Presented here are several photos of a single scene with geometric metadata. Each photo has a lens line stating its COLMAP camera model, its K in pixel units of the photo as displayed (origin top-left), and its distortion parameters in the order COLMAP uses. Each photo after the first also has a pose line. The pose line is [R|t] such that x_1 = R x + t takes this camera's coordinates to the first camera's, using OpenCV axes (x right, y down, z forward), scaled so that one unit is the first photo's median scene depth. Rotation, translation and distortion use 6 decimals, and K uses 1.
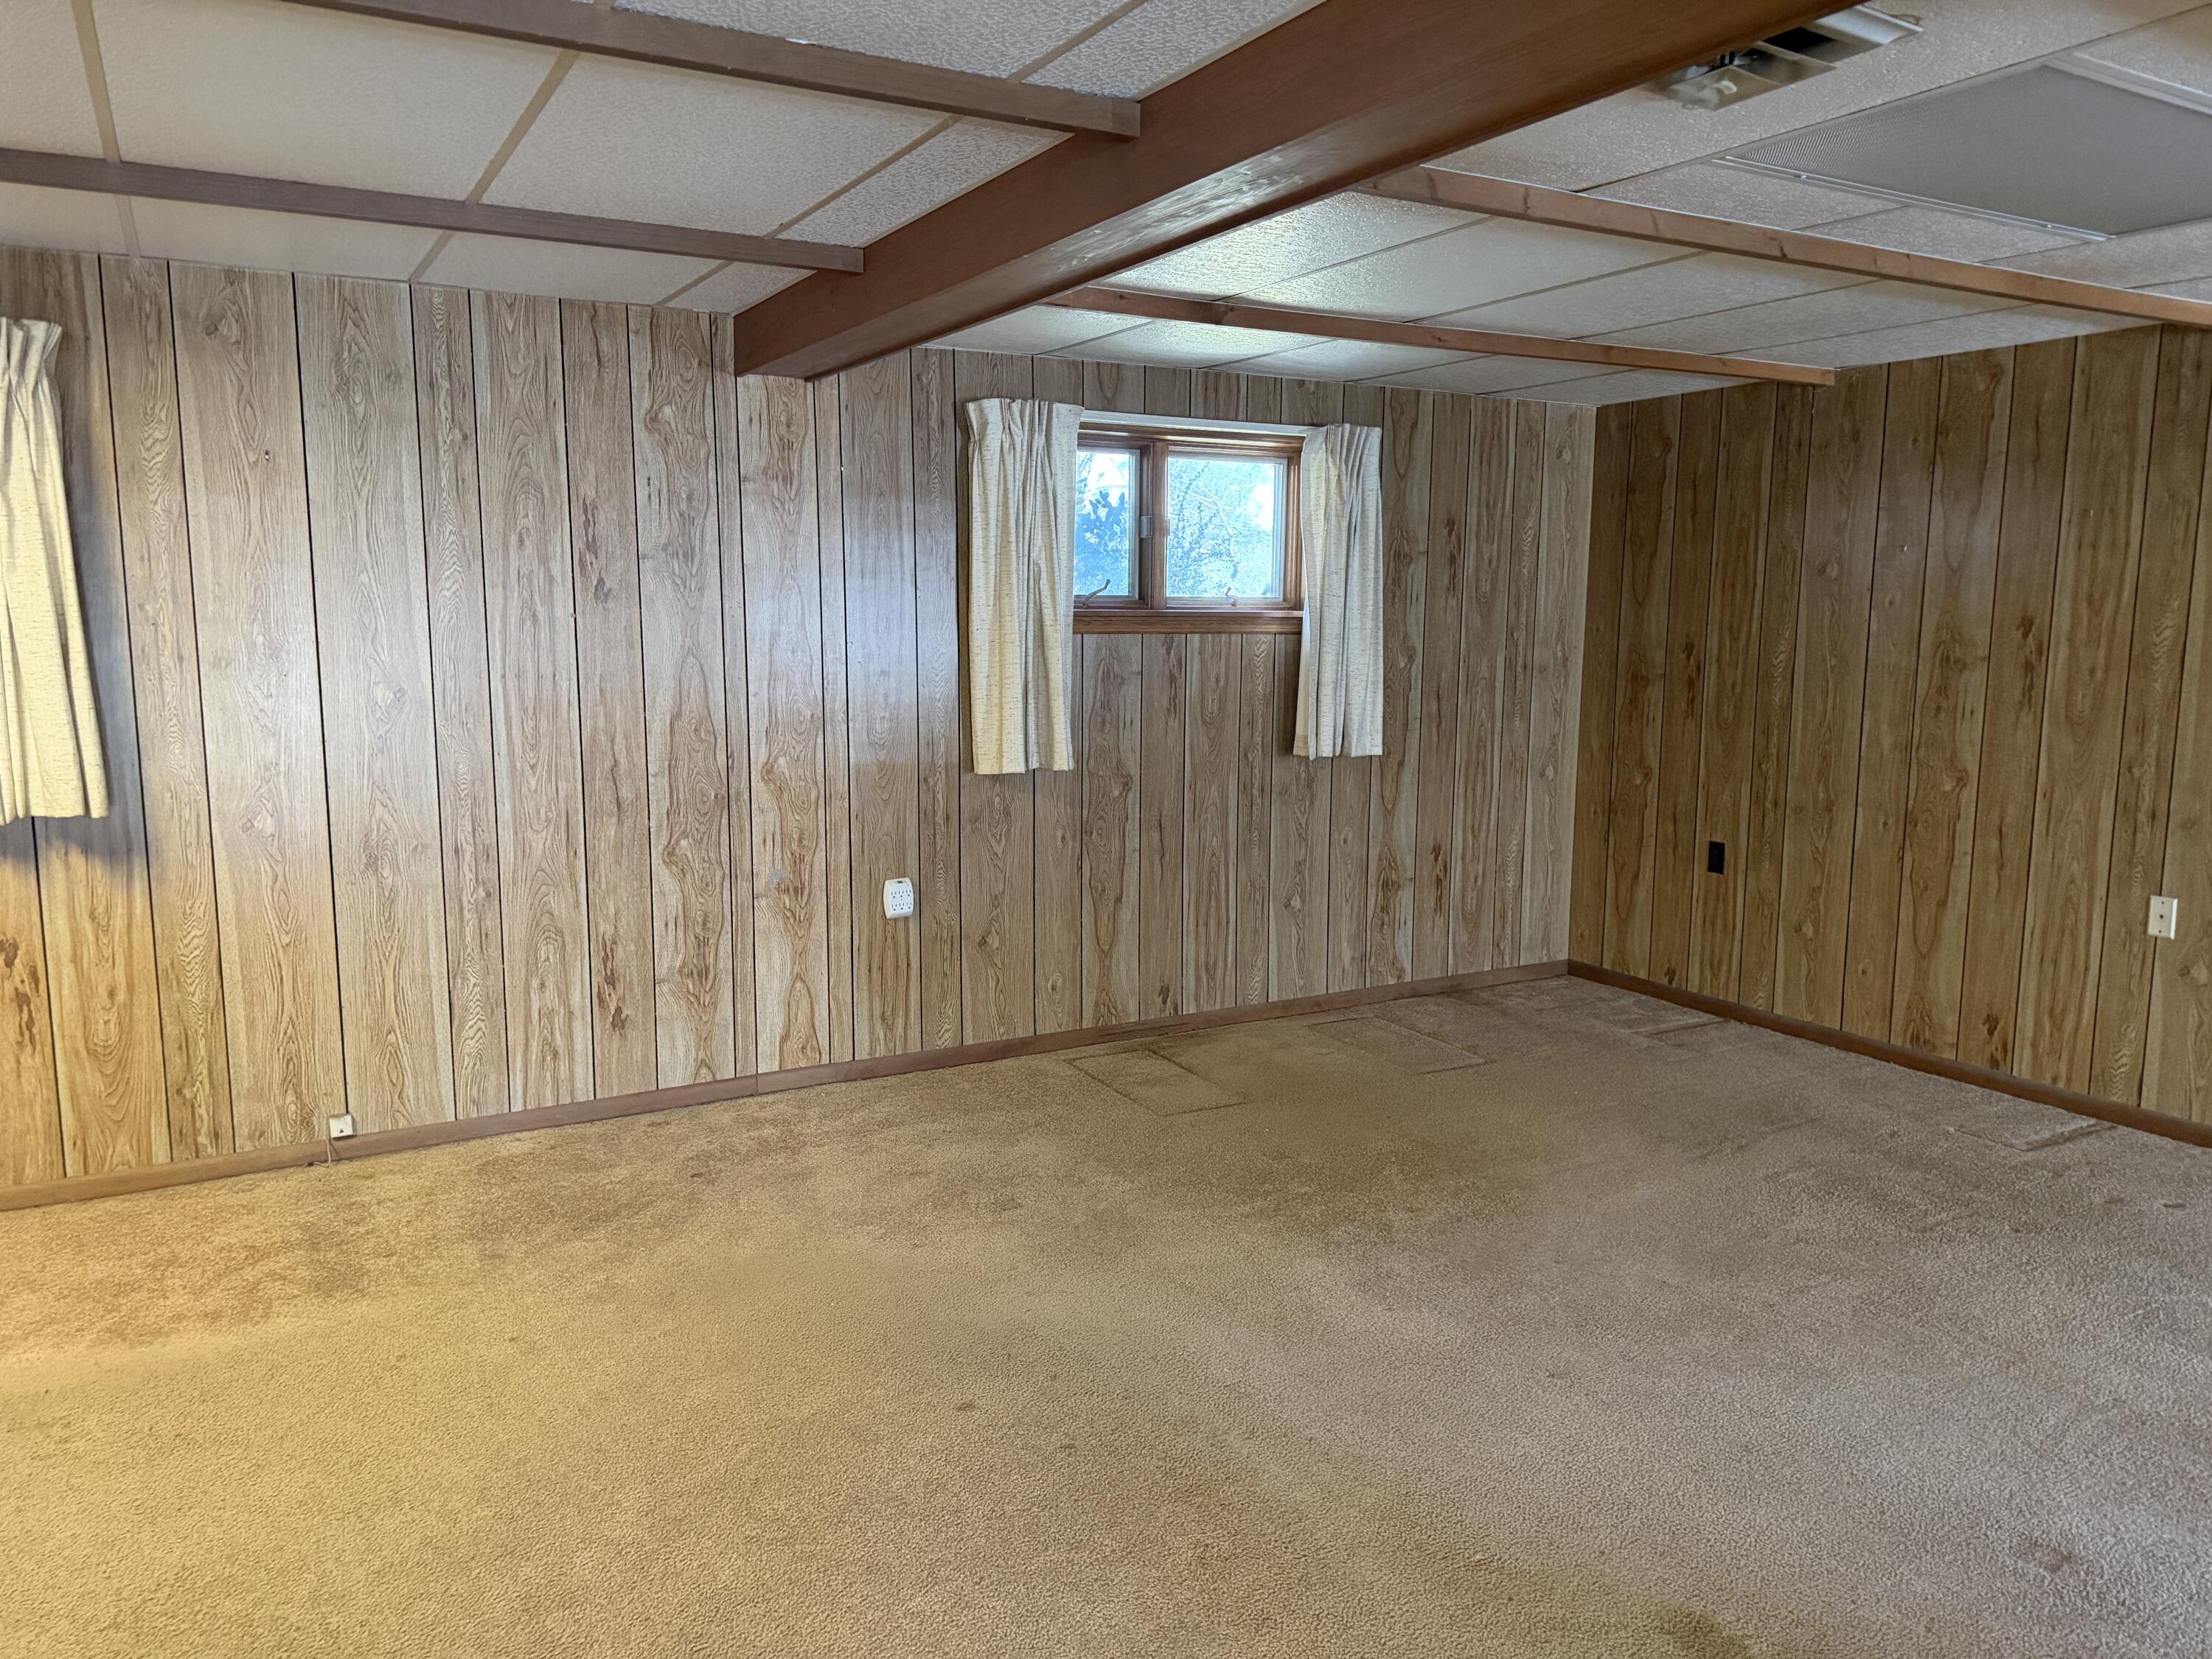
lens RADIAL K [[1546.0, 0, 1106.0], [0, 1546.0, 829.5], [0, 0, 1]] dist [0.058691, -0.000623]
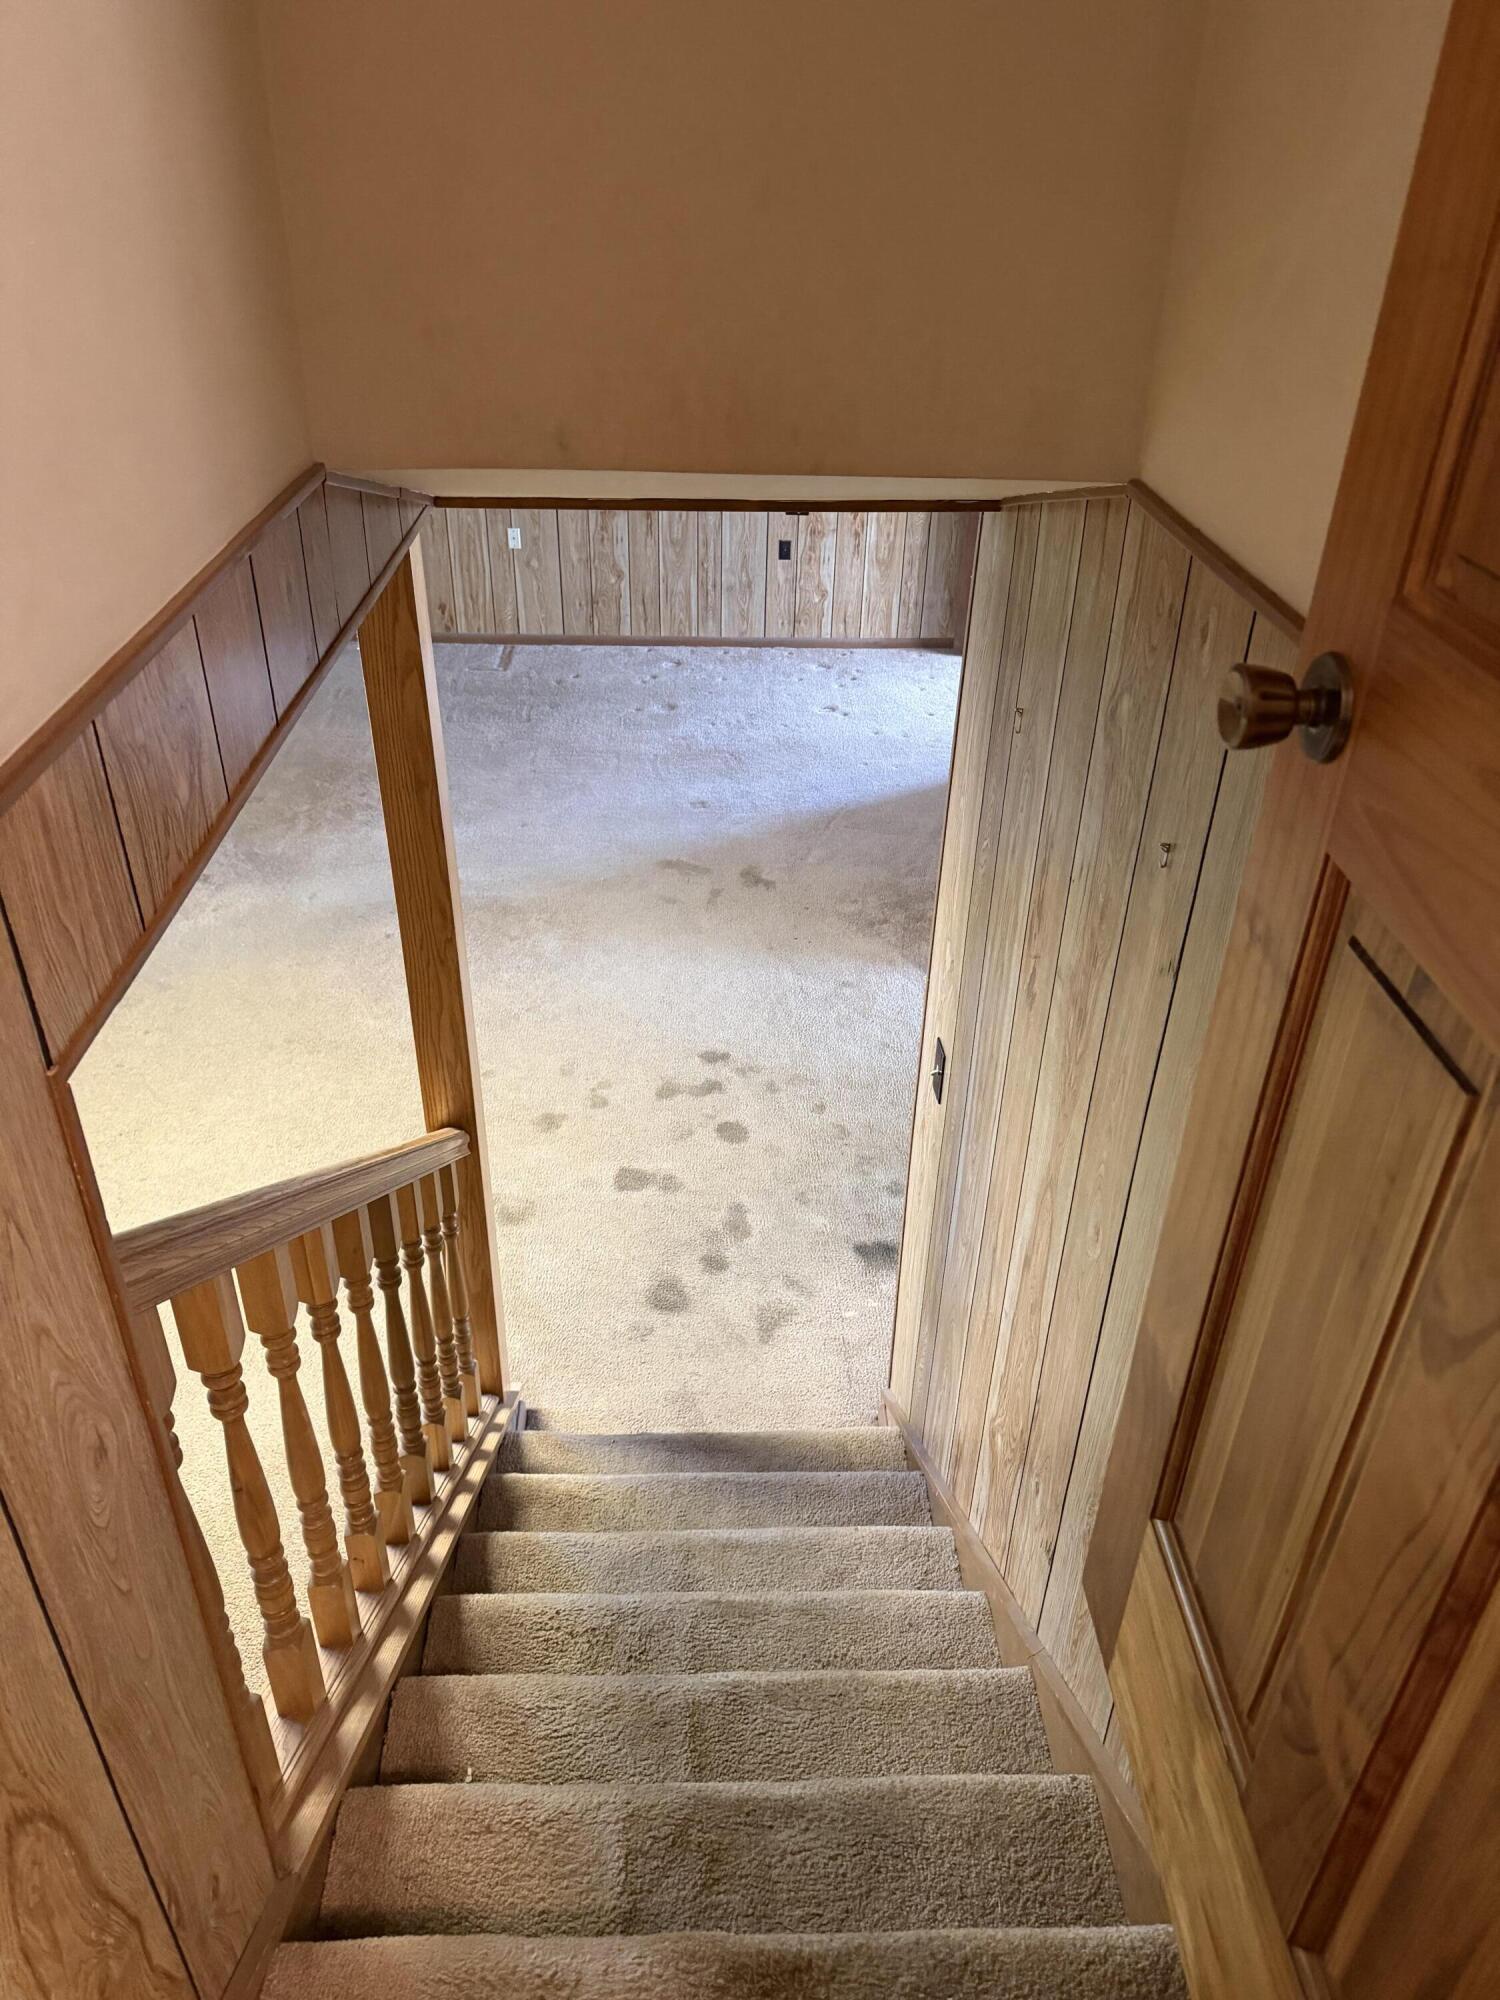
lens RADIAL K [[1397.8, 0, 750.0], [0, 1397.8, 1000.0], [0, 0, 1]] dist [0.058691, -0.000623]
pose [[0.475121, -0.465294, 0.746834, -0.829217], [0.101049, 0.871989, 0.478983, -0.265596], [-0.874099, -0.152108, 0.461318, -0.204697]]
